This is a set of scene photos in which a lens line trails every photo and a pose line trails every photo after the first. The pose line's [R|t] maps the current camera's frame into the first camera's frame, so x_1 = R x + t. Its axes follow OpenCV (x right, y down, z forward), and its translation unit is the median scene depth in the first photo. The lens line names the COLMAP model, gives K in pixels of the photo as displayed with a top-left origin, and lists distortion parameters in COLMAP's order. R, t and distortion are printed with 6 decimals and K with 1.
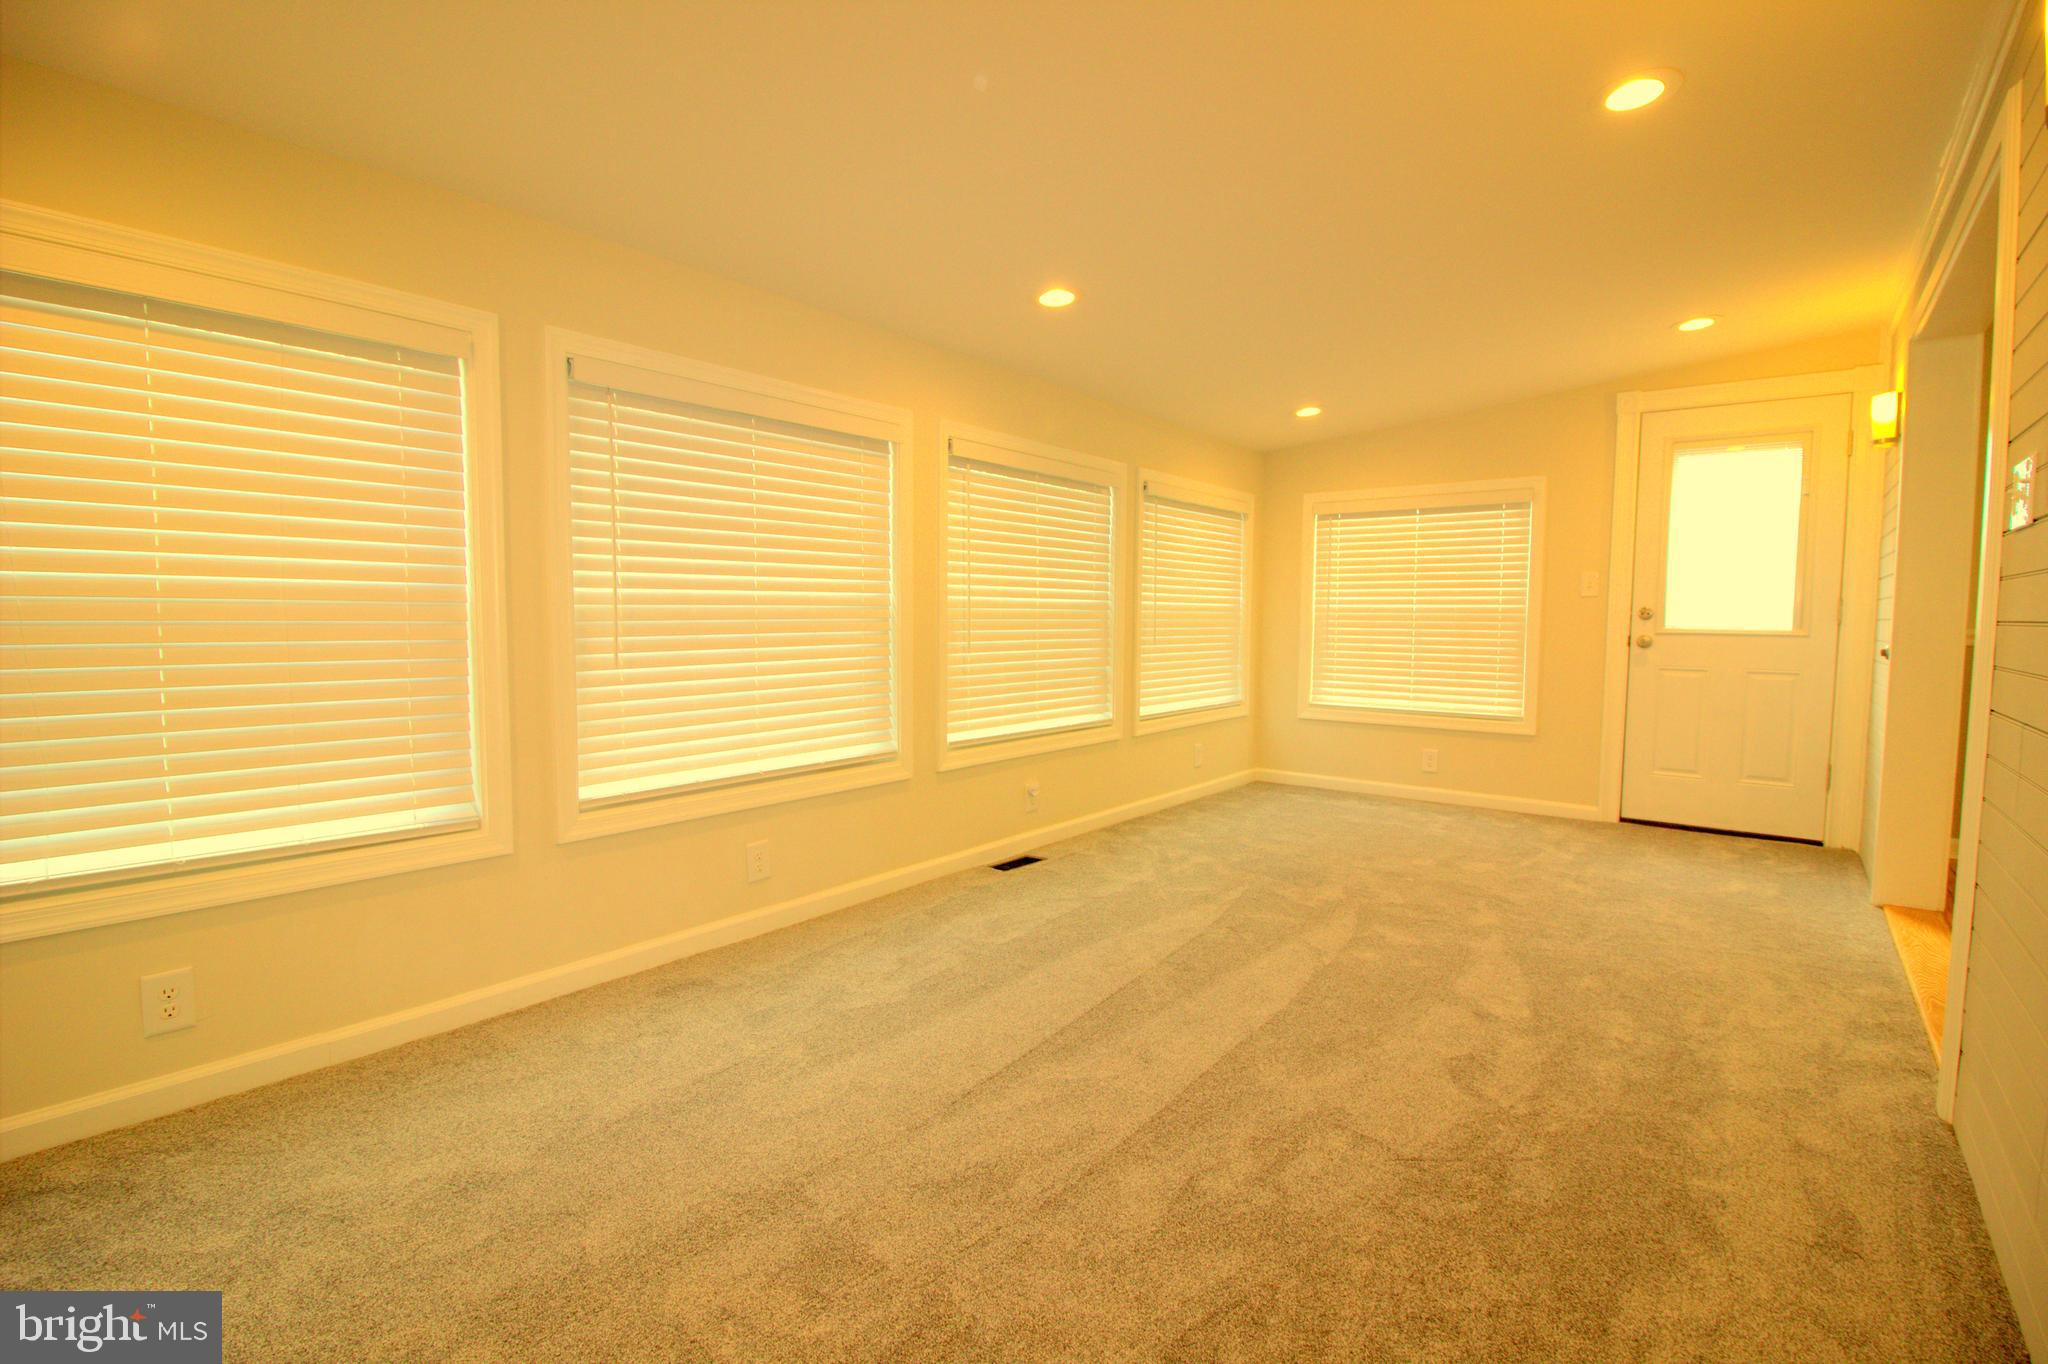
lens RADIAL K [[947.0, 0, 1042.2], [0, 947.0, 677.4], [0, 0, 1]] dist [-0.000037, -0.011290]
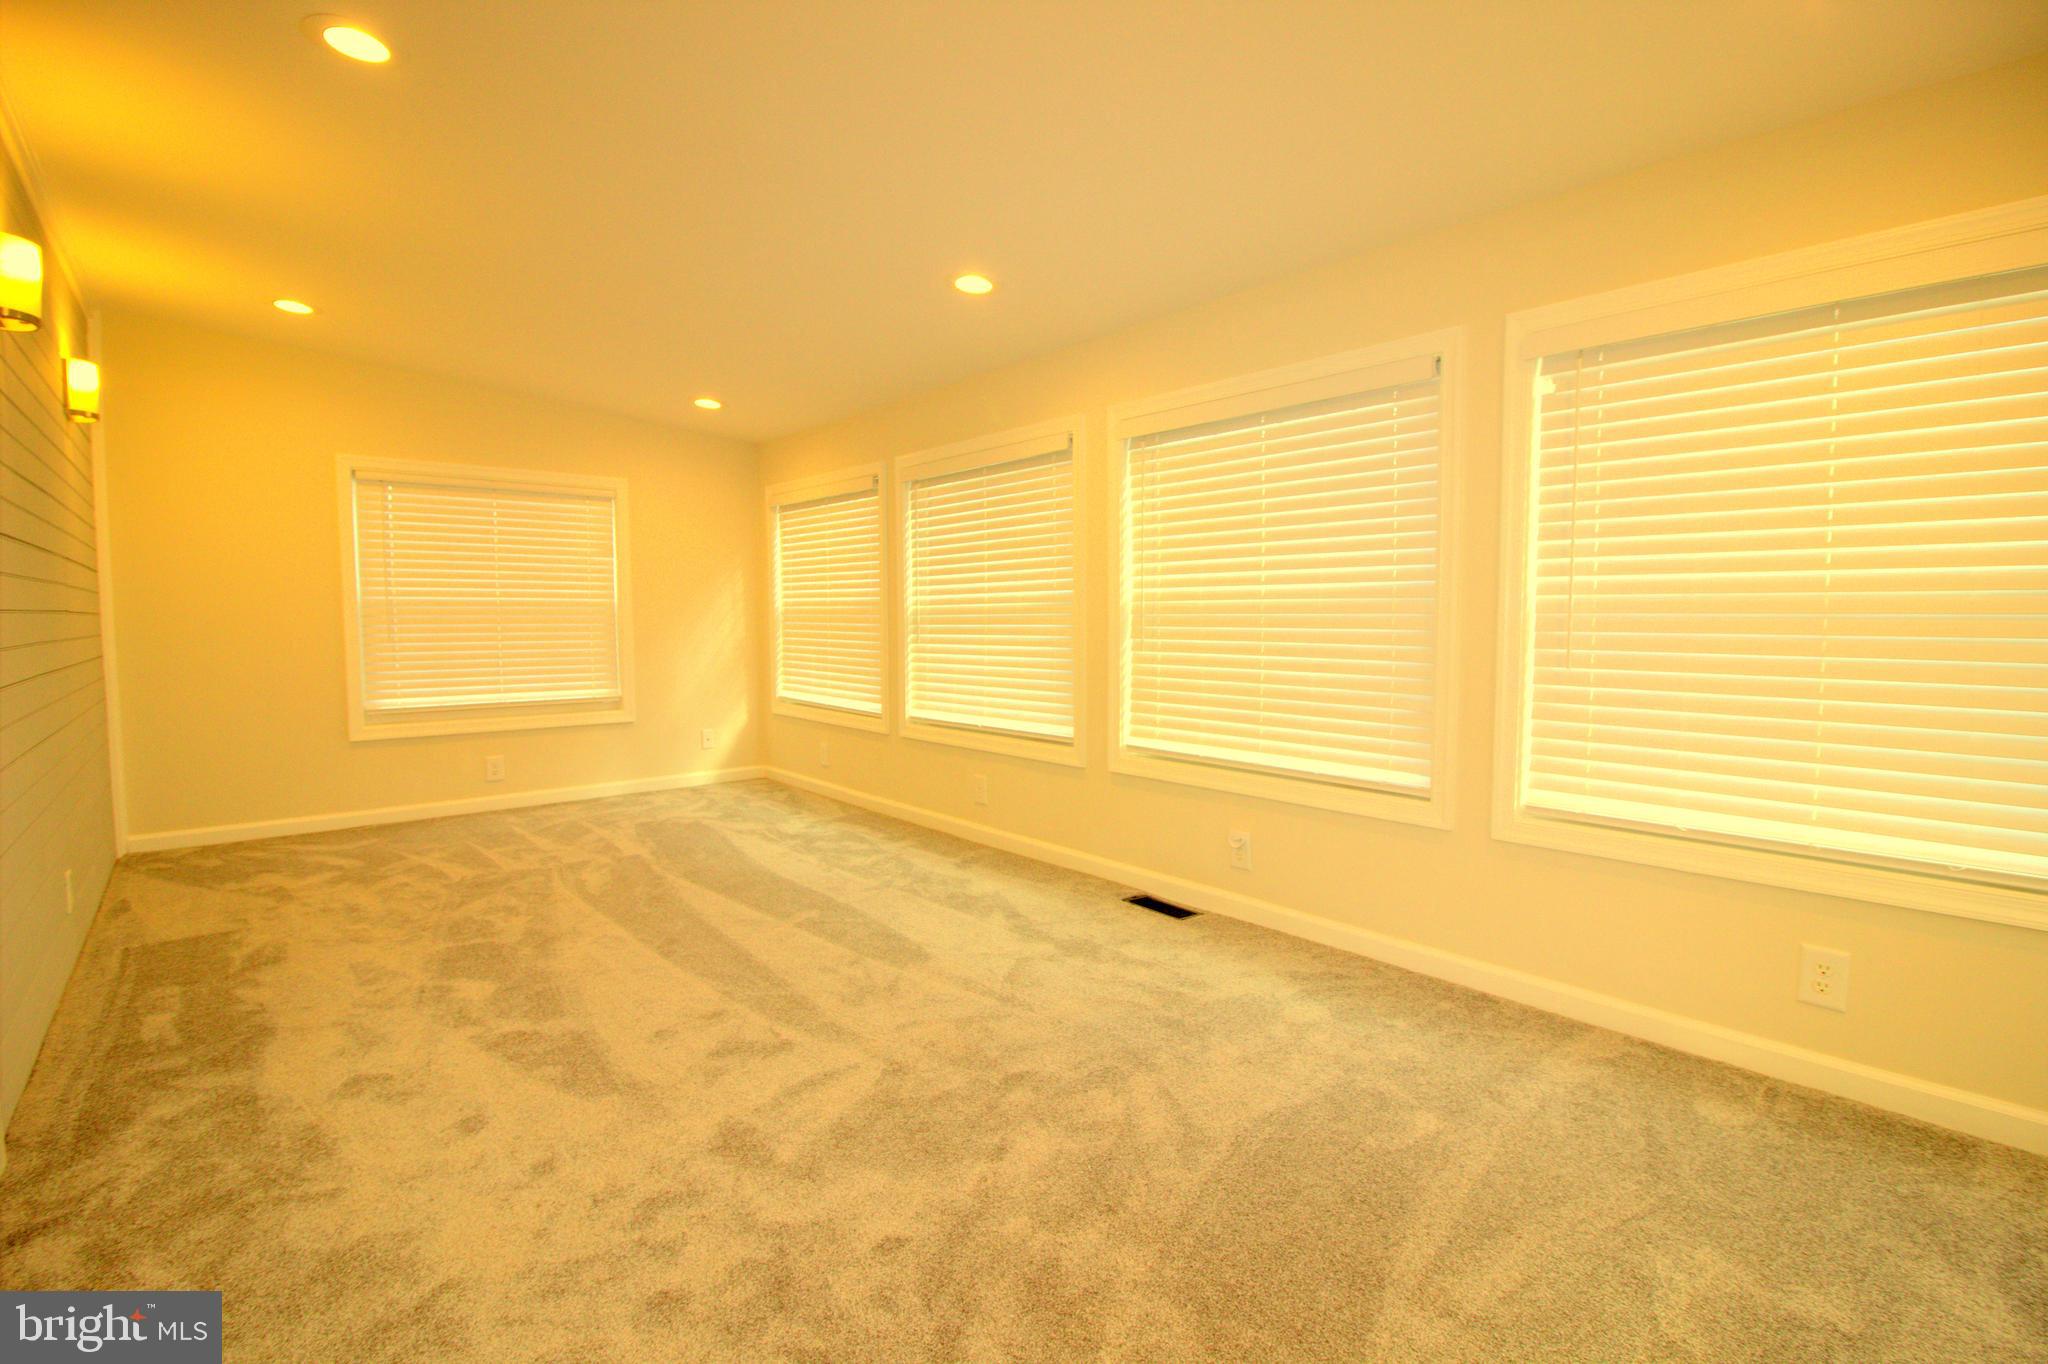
lens RADIAL K [[947.0, 0, 1042.2], [0, 947.0, 677.4], [0, 0, 1]] dist [-0.000037, -0.011290]
pose [[-0.194547, 0.066261, -0.978653, 0.892232], [-0.058338, 0.995168, 0.078976, -0.072240], [0.979157, 0.072457, -0.189742, 1.166125]]
